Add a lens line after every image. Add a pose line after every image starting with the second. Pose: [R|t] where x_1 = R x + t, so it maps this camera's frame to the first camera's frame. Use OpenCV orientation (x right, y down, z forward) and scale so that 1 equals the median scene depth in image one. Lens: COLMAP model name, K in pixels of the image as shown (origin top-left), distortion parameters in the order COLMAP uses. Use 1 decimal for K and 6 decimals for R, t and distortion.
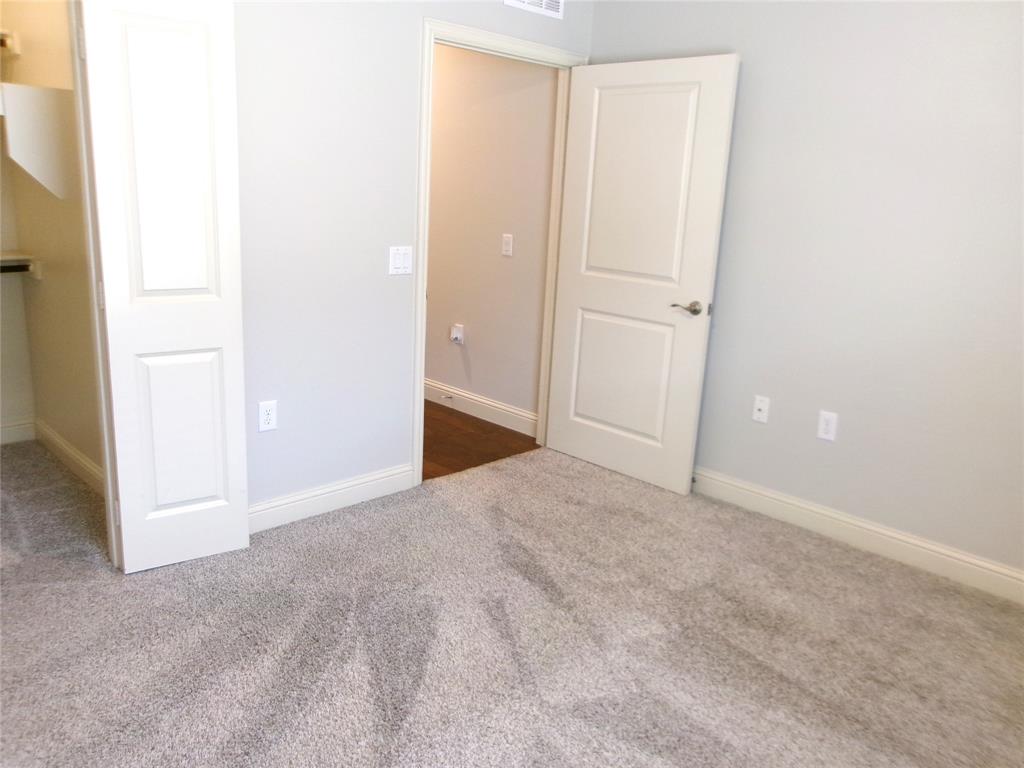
lens RADIAL K [[799.6, 0, 513.0], [0, 799.6, 385.4], [0, 0, 1]] dist [-0.033360, 0.071443]
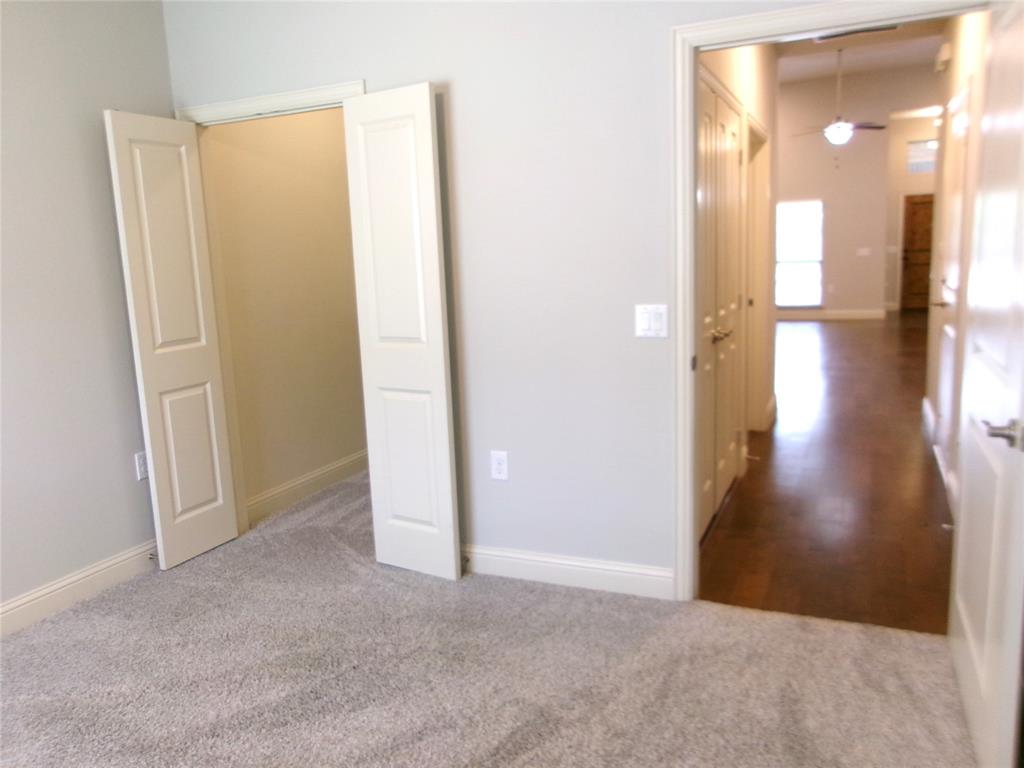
lens RADIAL K [[799.6, 0, 516.4], [0, 799.6, 385.0], [0, 0, 1]] dist [-0.033360, 0.071443]
pose [[0.355646, 0.093440, -0.929938, 0.599249], [-0.173166, 0.984350, 0.032682, -0.094381], [0.918438, 0.149411, 0.366261, 0.578631]]
